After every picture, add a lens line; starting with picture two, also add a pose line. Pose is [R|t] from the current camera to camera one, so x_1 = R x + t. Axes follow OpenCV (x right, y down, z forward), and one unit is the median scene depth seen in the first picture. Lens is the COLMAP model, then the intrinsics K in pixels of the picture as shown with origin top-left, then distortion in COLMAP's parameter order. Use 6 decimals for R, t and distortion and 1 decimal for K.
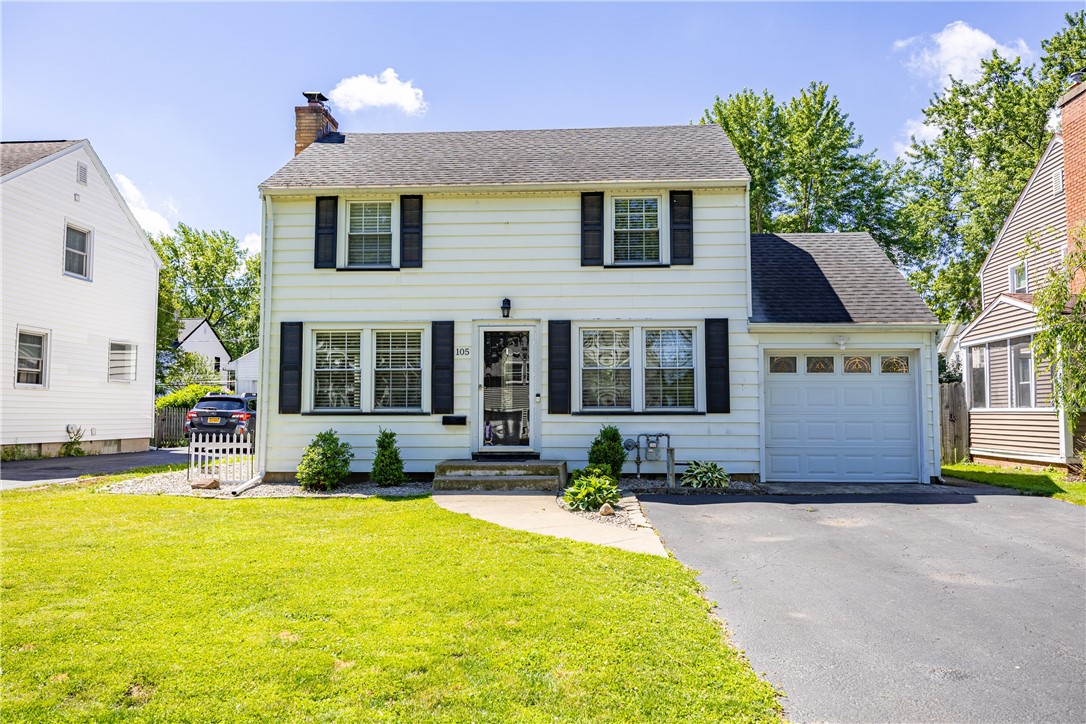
lens RADIAL K [[811.9, 0, 543.0], [0, 811.9, 362.0], [0, 0, 1]] dist [-0.000269, 0.000107]
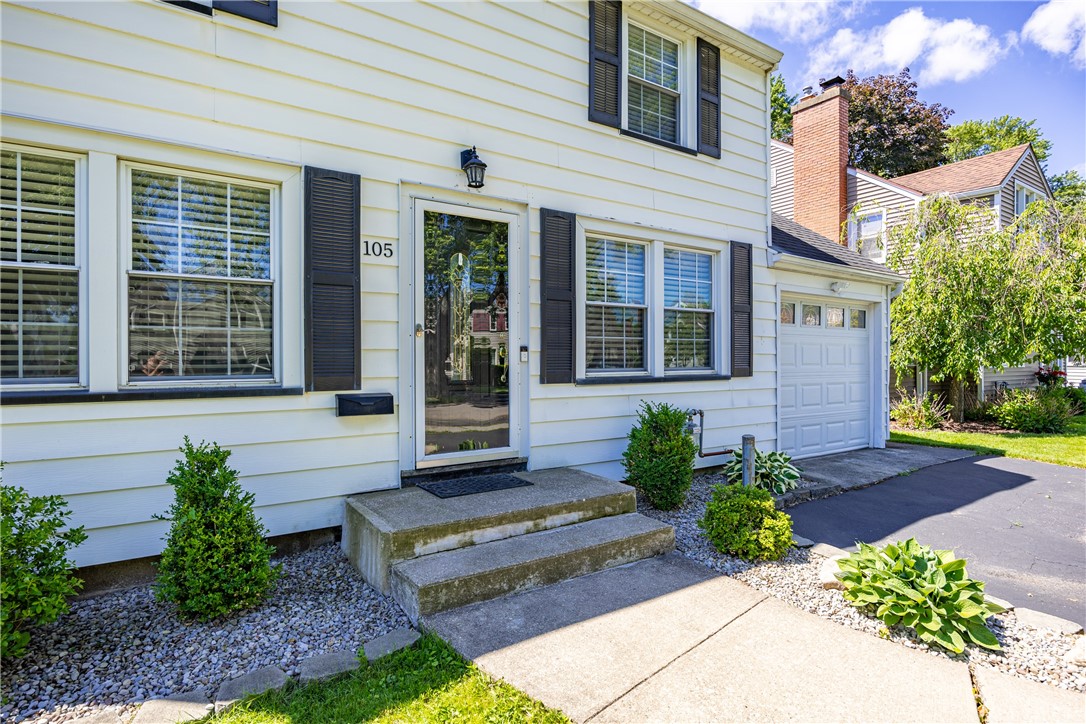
lens RADIAL K [[566.7, 0, 545.5], [0, 566.7, 357.1], [0, 0, 1]] dist [-0.004241, -0.000820]
pose [[0.792601, 0.001458, 0.609739, -0.216723], [-0.038639, 0.998107, 0.047841, 0.028187], [-0.608515, -0.061479, 0.791157, 0.698614]]
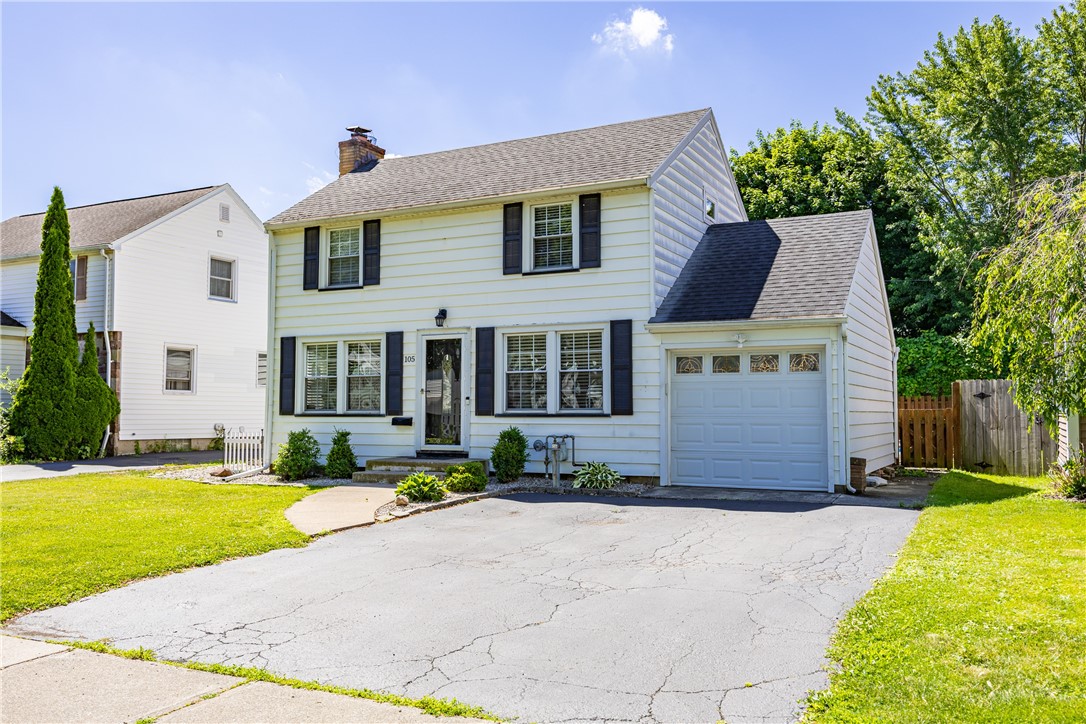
lens RADIAL K [[914.0, 0, 543.0], [0, 914.0, 362.0], [0, 0, 1]] dist [-0.001055, 0.000783]
pose [[0.916874, -0.021985, -0.398571, 0.563299], [0.024850, 0.999689, 0.002023, -0.006672], [0.398403, -0.011759, 0.917135, -0.064918]]
